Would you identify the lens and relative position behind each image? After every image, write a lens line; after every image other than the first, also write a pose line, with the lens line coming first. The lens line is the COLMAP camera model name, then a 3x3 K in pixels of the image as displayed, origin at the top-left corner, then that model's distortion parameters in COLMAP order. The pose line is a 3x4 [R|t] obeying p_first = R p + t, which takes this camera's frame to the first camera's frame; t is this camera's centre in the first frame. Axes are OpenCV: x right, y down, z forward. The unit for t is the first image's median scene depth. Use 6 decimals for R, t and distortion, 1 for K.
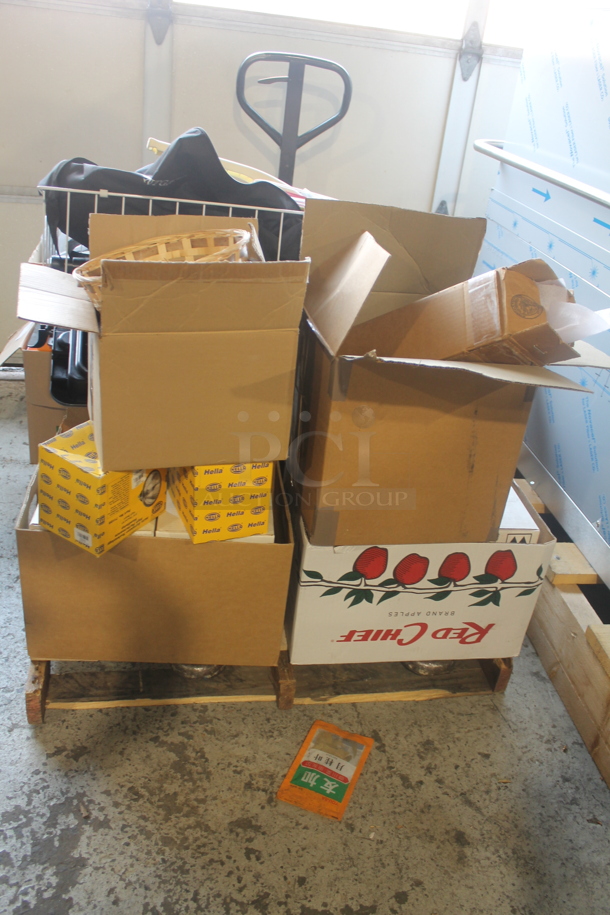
lens RADIAL K [[771.2, 0, 309.2], [0, 771.2, 459.5], [0, 0, 1]] dist [-0.131591, 0.089605]
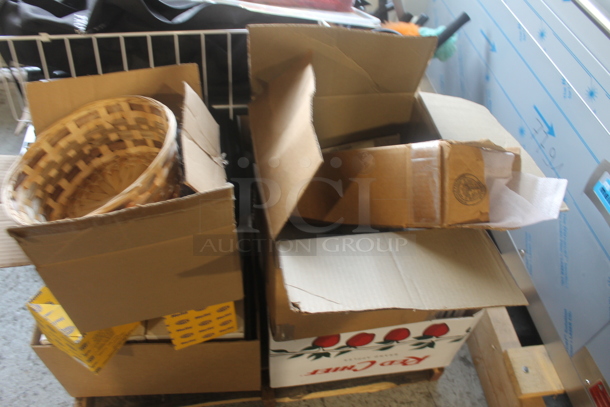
lens RADIAL K [[514.1, 0, 298.7], [0, 514.1, 201.9], [0, 0, 1]] dist [-0.131591, 0.089605]
pose [[0.997799, -0.030688, -0.058790, 0.090632], [0.049188, 0.937061, 0.345683, -0.351797], [0.044482, -0.347814, 0.936508, 0.322414]]
